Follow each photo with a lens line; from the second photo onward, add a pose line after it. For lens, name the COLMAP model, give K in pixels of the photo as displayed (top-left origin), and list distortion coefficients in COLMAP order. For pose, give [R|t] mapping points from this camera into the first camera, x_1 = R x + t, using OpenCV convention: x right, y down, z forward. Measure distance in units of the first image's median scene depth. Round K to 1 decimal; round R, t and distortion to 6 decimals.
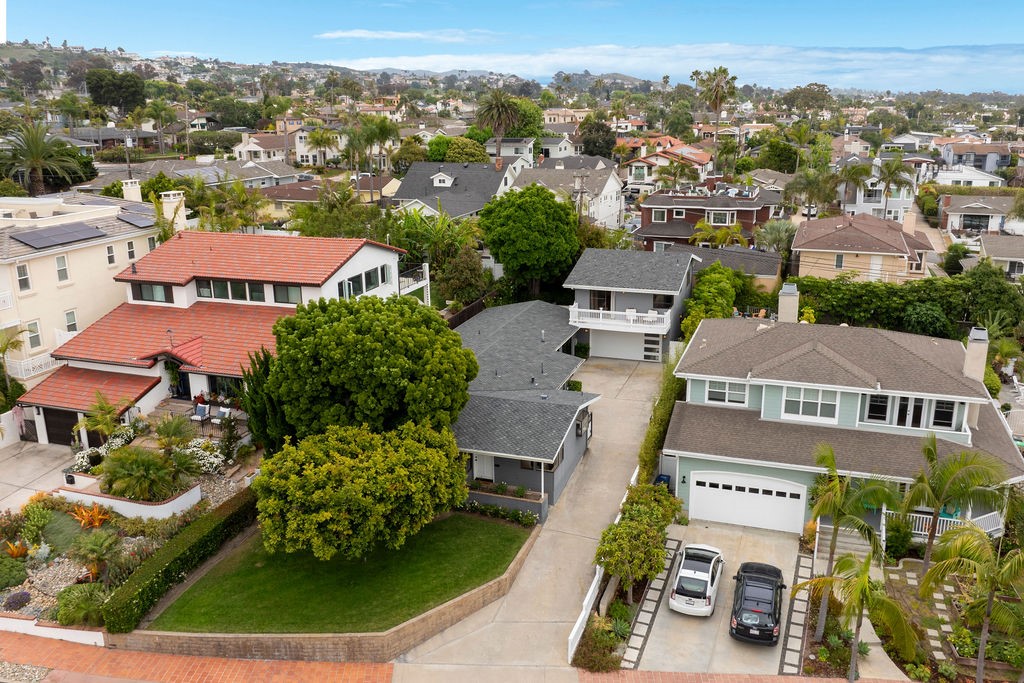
lens RADIAL K [[853.1, 0, 491.1], [0, 853.1, 299.9], [0, 0, 1]] dist [-0.009877, -0.002932]
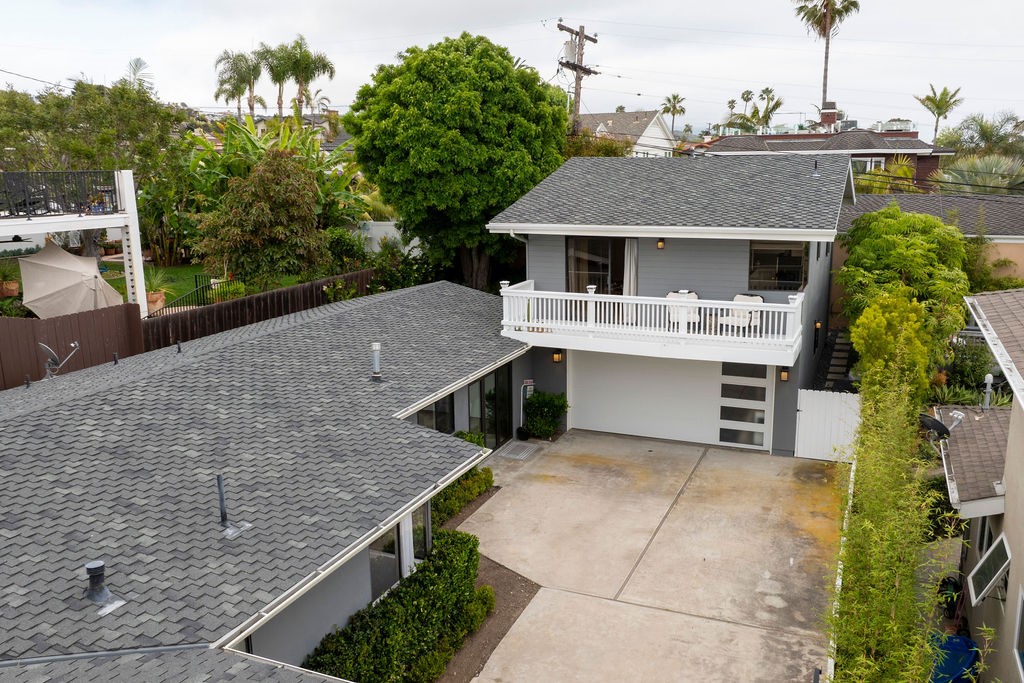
lens RADIAL K [[823.9, 0, 513.8], [0, 823.9, 314.9], [0, 0, 1]] dist [-0.024392, 0.001186]
pose [[0.998707, 0.010921, -0.049641, 0.162411], [-0.014023, 0.997941, -0.062589, 0.058902], [0.048856, 0.063204, 0.996804, 0.959182]]
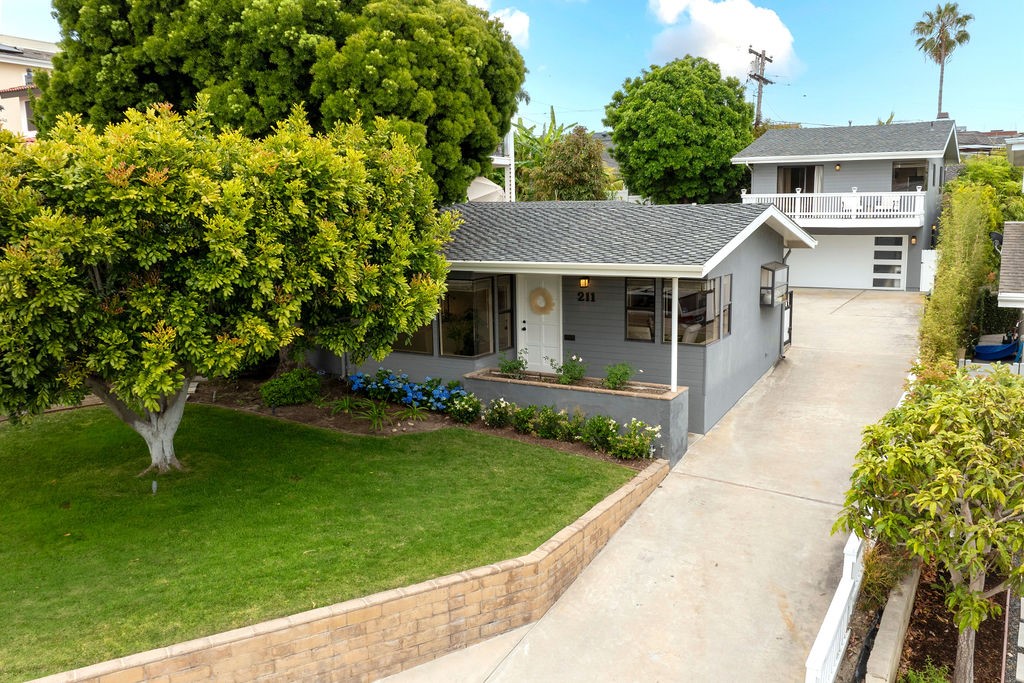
lens RADIAL K [[823.9, 0, 513.8], [0, 823.9, 314.9], [0, 0, 1]] dist [-0.024392, 0.001186]
pose [[0.985019, 0.024015, -0.170767, 0.050495], [-0.043532, 0.992813, -0.111479, 0.235458], [0.166862, 0.117243, 0.978985, 0.606362]]
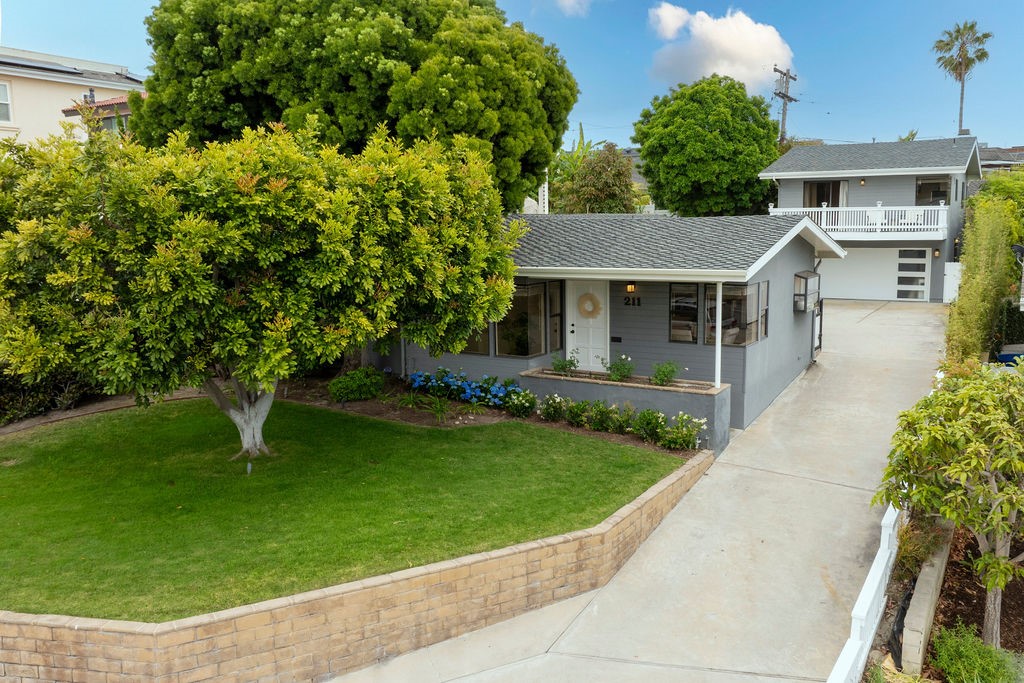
lens RADIAL K [[823.9, 0, 513.8], [0, 823.9, 314.9], [0, 0, 1]] dist [-0.024392, 0.001186]
pose [[0.981276, 0.025324, -0.190936, 0.037724], [-0.050680, 0.990334, -0.129112, 0.246554], [0.185821, 0.136371, 0.973074, 0.573436]]
